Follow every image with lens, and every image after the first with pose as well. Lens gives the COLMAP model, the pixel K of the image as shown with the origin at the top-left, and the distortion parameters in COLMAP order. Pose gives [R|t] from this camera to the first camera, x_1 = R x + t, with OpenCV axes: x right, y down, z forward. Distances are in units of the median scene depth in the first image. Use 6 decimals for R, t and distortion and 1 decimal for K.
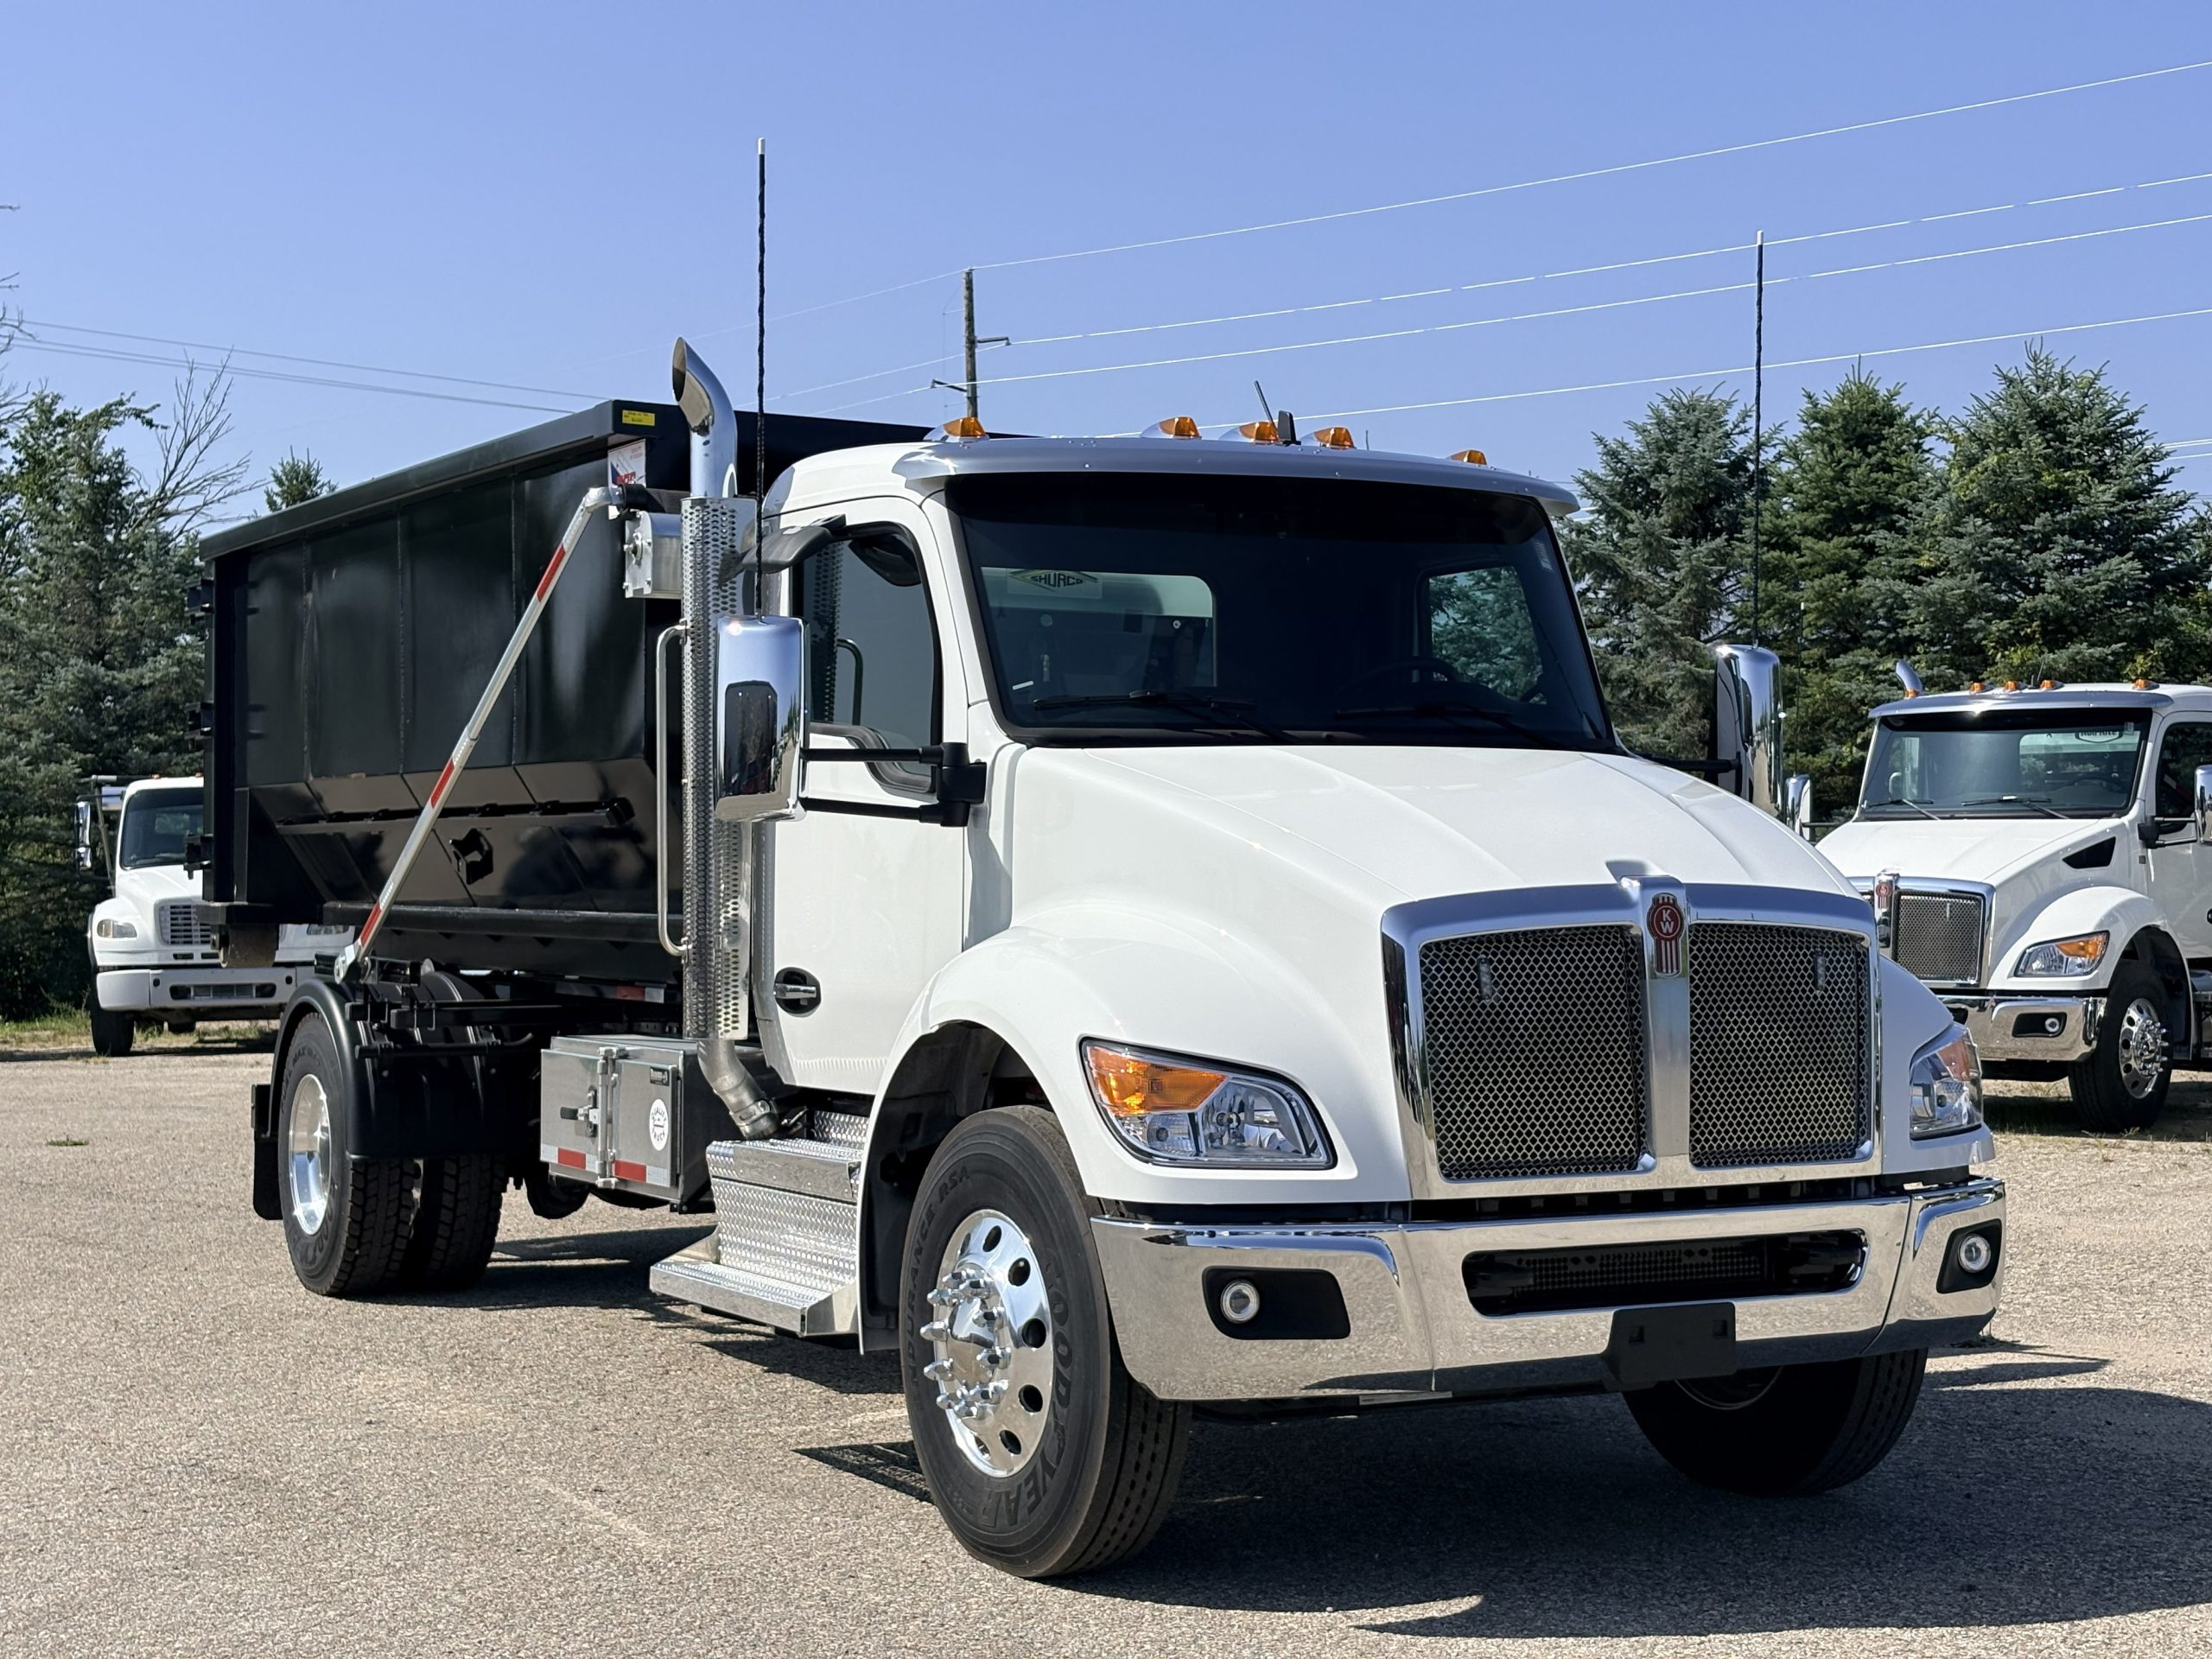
lens RADIAL K [[3484.0, 0, 1106.0], [0, 3484.0, 829.5], [0, 0, 1]] dist [0.143725, 0.149603]
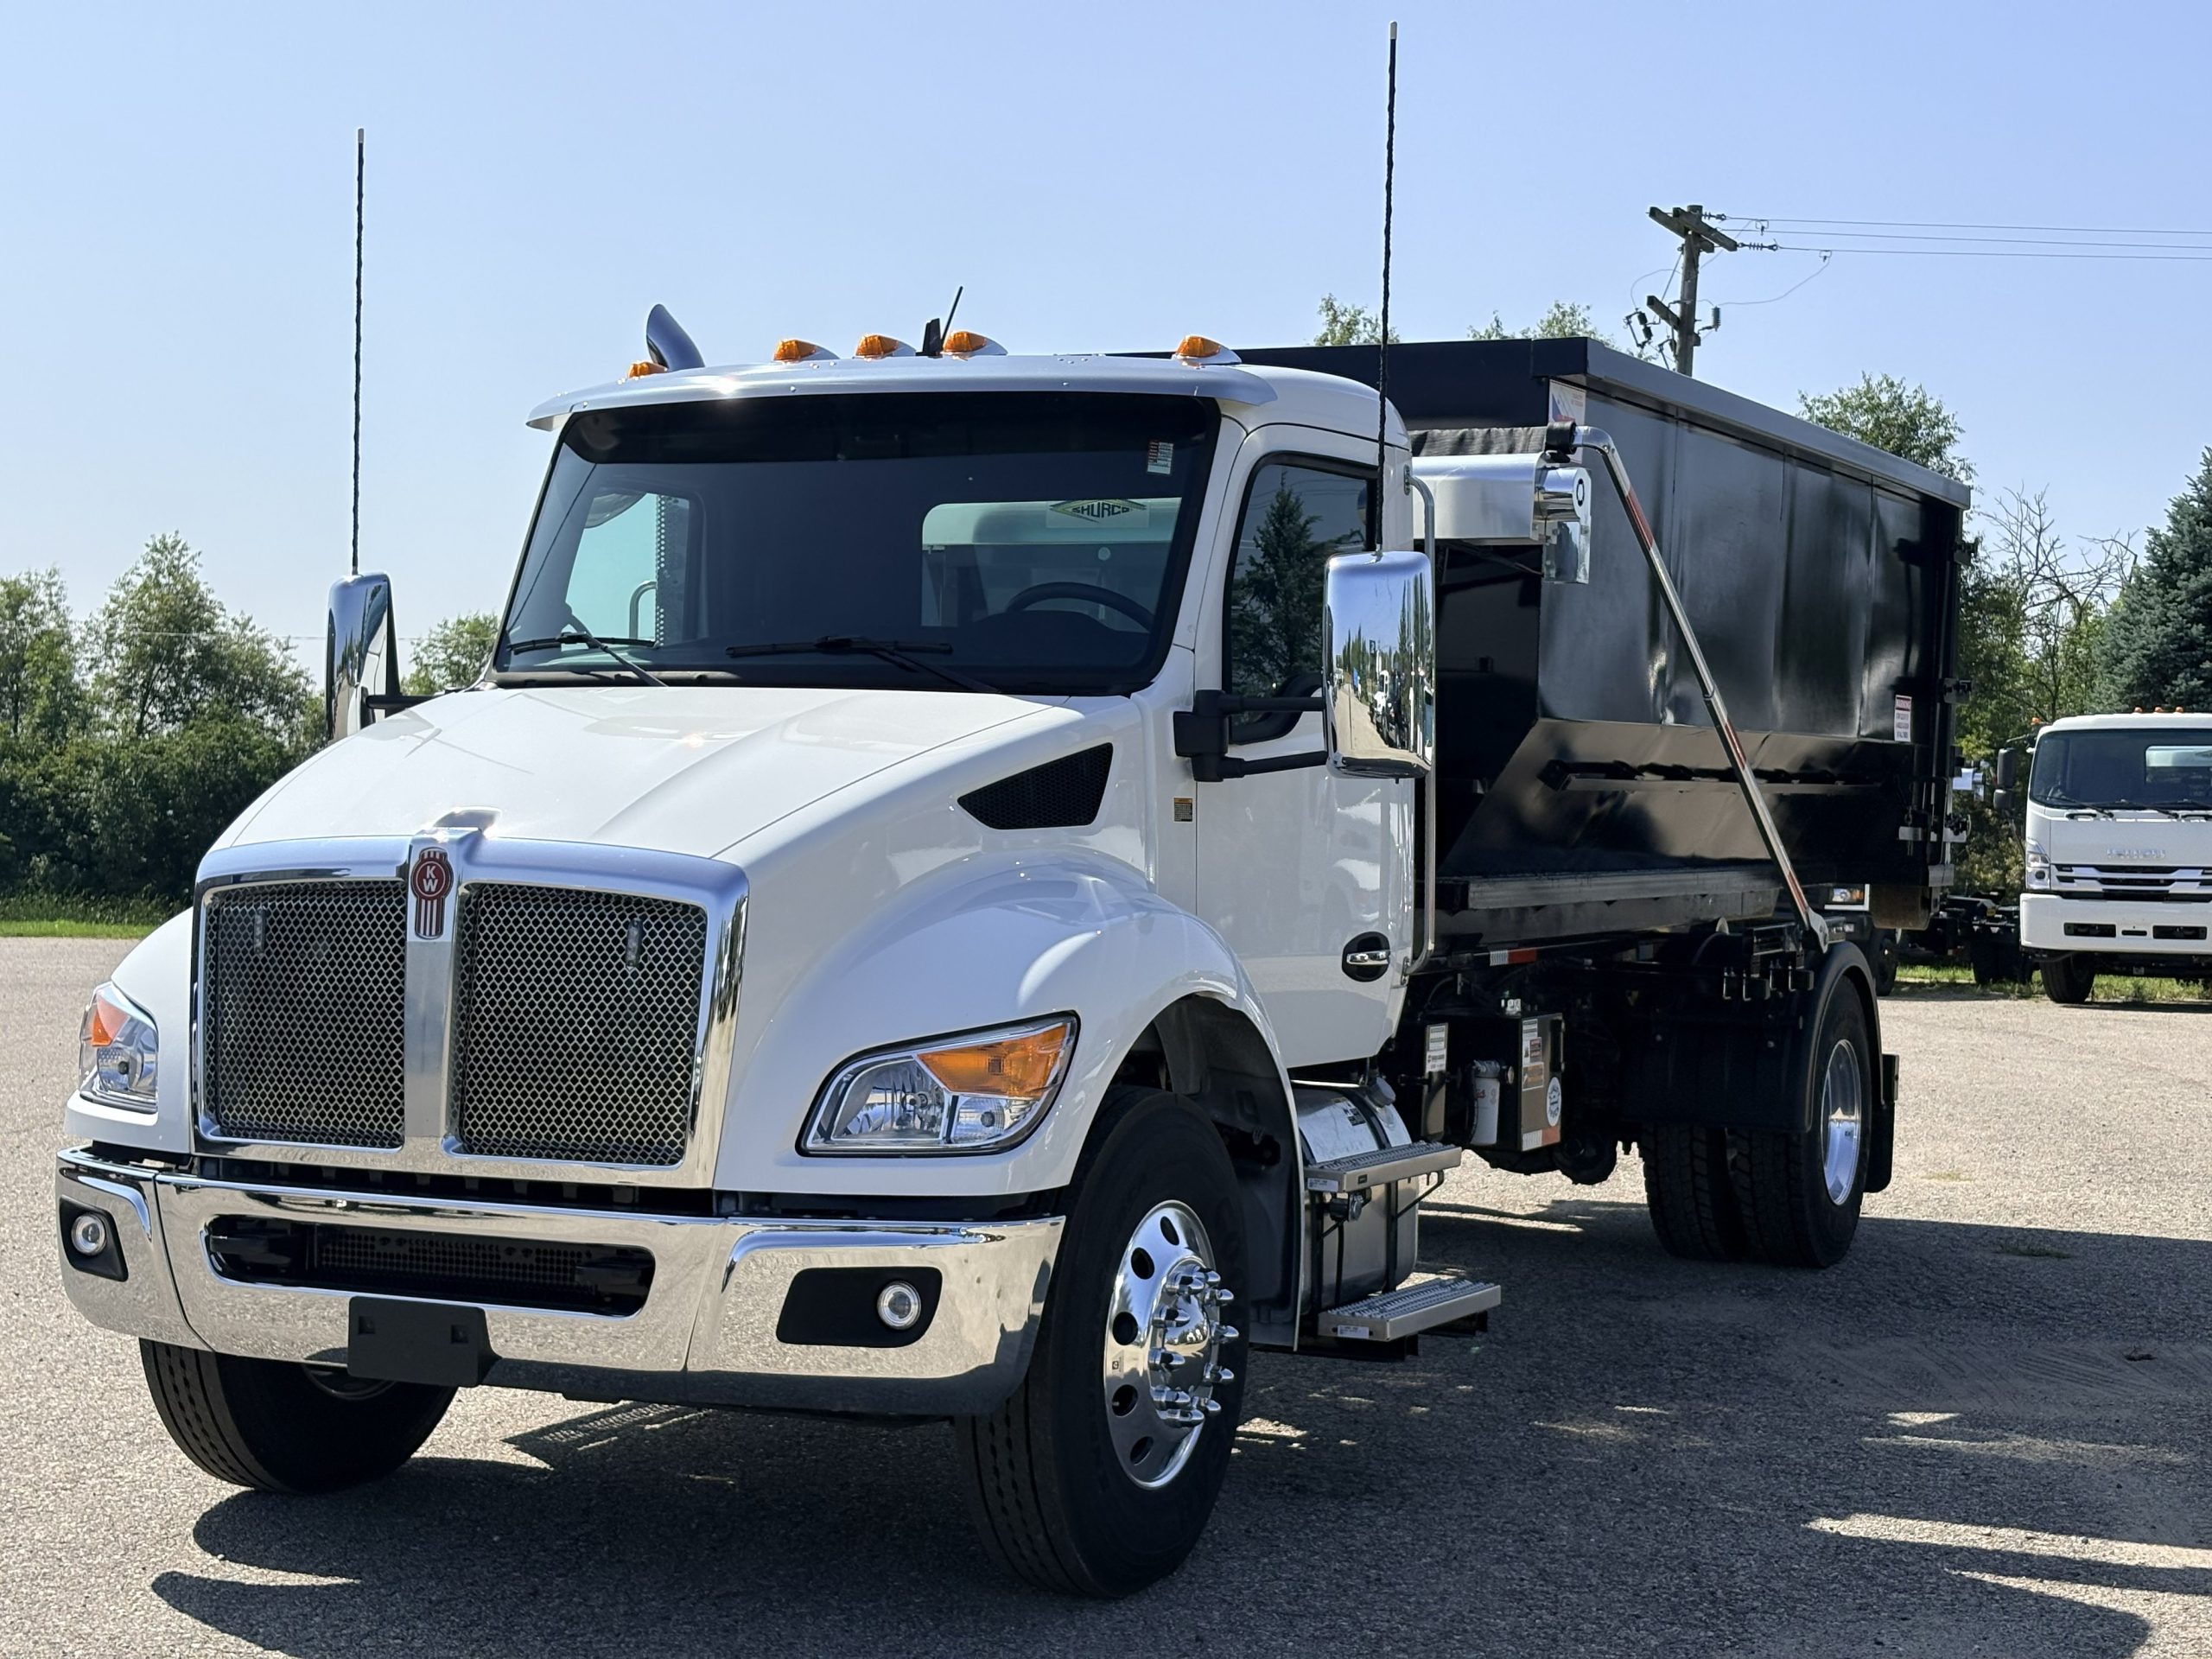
lens RADIAL K [[3484.0, 0, 1106.0], [0, 3484.0, 829.5], [0, 0, 1]] dist [0.143725, 0.149603]
pose [[0.614563, 0.027660, -0.788382, 0.934538], [-0.014996, 0.999614, 0.023381, -0.010040], [0.788725, -0.002546, 0.614741, 0.548013]]
